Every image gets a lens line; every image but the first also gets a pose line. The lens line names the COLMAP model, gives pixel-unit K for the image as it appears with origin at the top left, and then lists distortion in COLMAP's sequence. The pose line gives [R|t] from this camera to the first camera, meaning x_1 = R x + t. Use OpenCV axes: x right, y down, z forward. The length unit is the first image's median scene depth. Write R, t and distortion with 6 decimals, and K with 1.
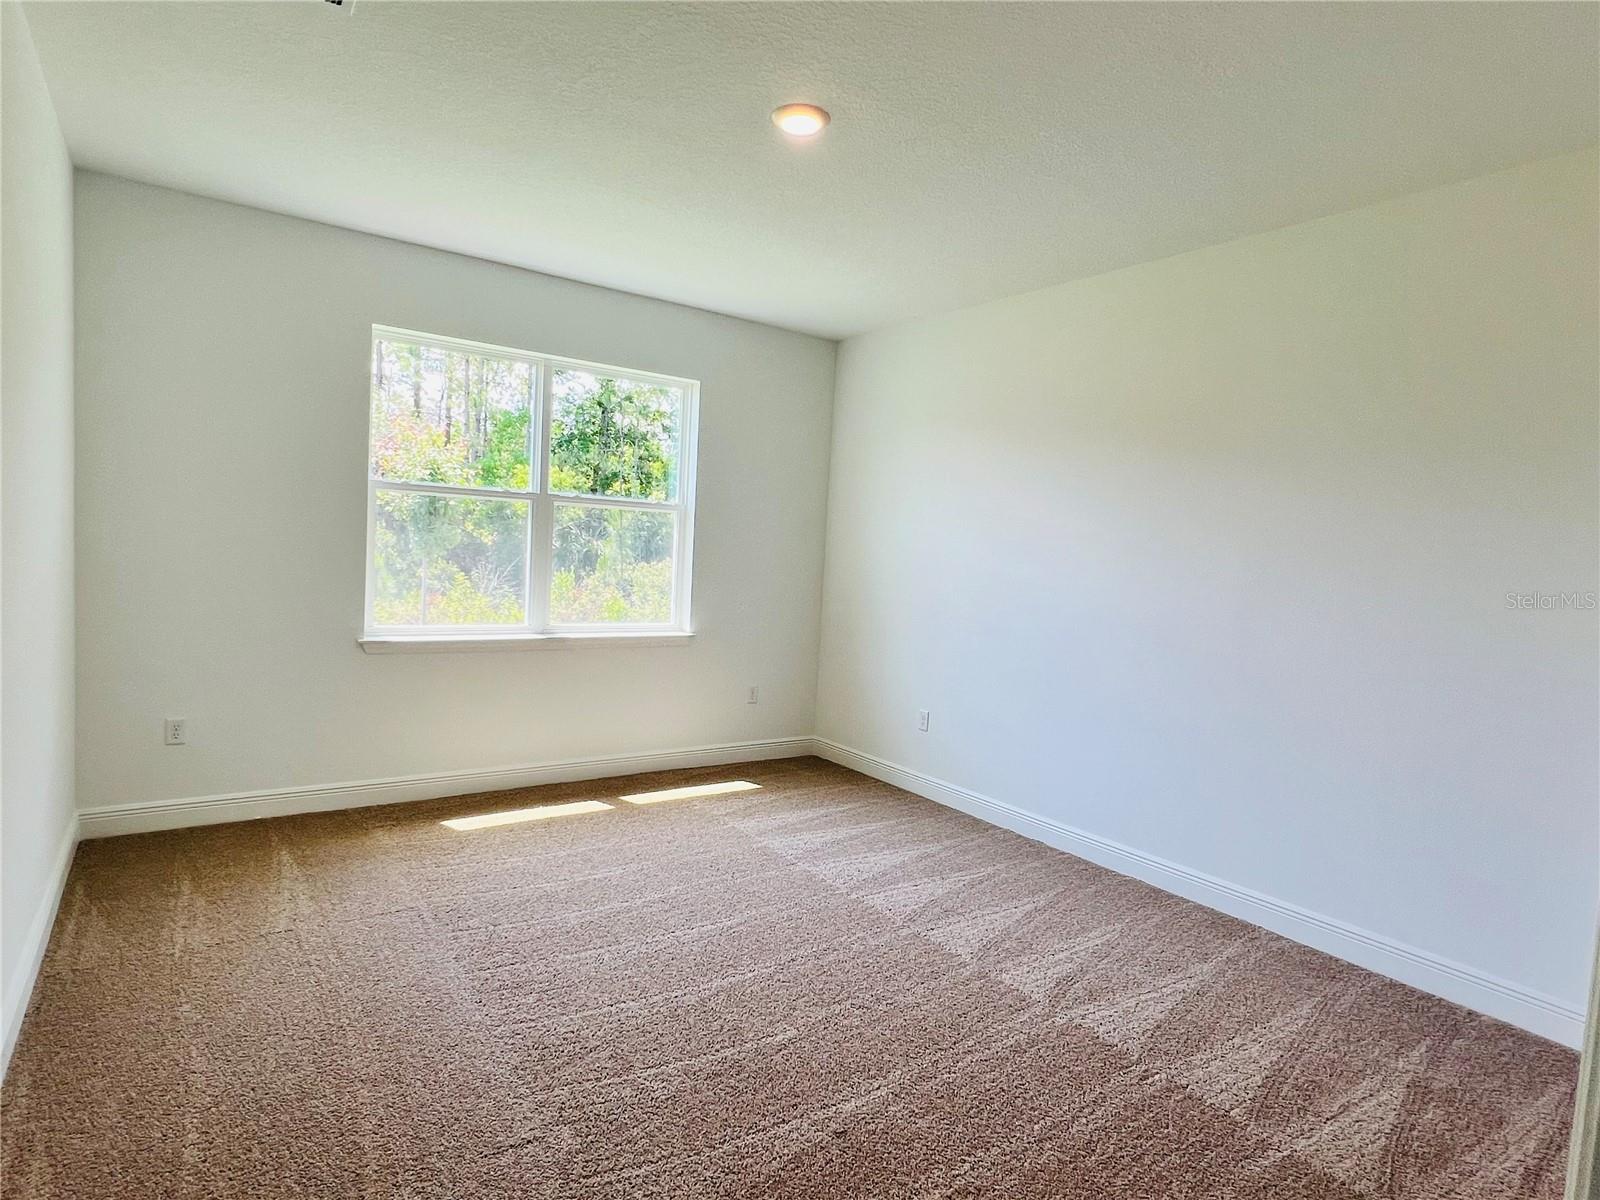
lens RADIAL K [[873.4, 0, 800.0], [0, 873.4, 600.0], [0, 0, 1]] dist [-0.000570, -0.000175]
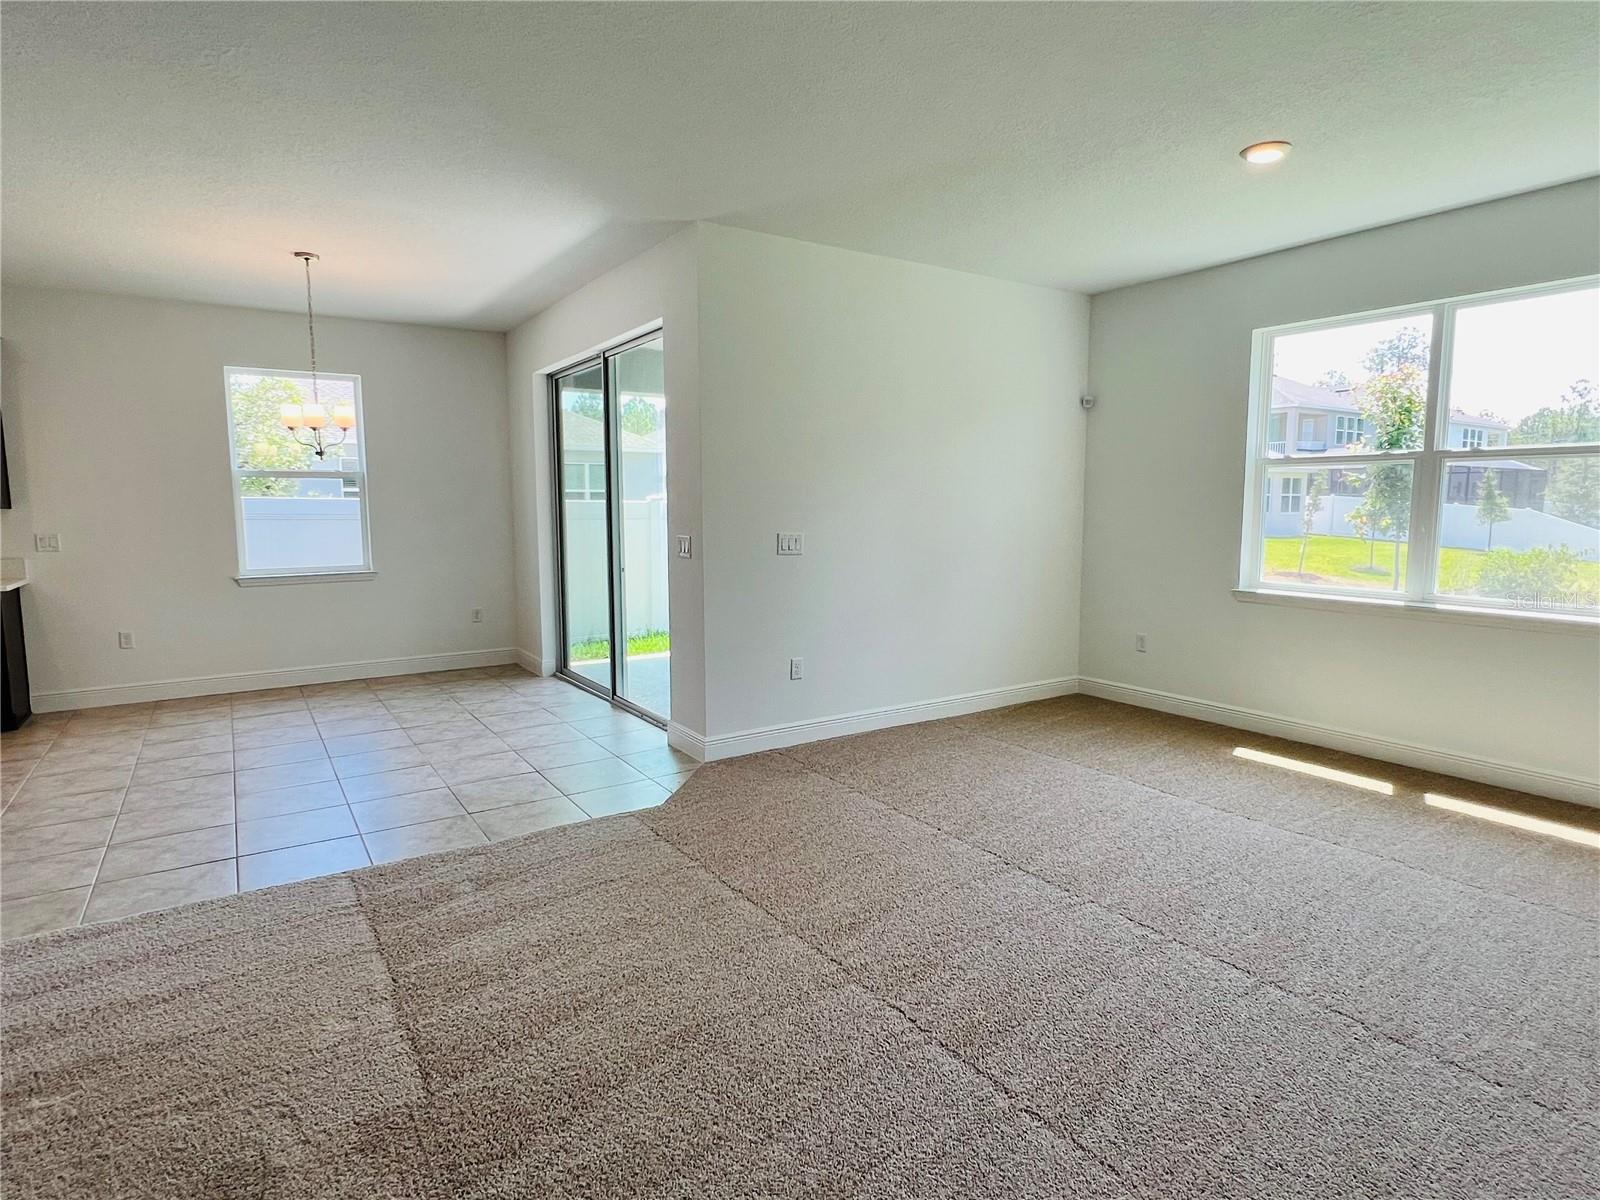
lens RADIAL K [[873.4, 0, 800.0], [0, 873.4, 600.0], [0, 0, 1]] dist [-0.000570, -0.000175]
pose [[-0.045157, 0.072284, -0.996361, 0.716125], [-0.058478, 0.995477, 0.074870, 0.004576], [0.997267, 0.061646, -0.040725, 0.417631]]
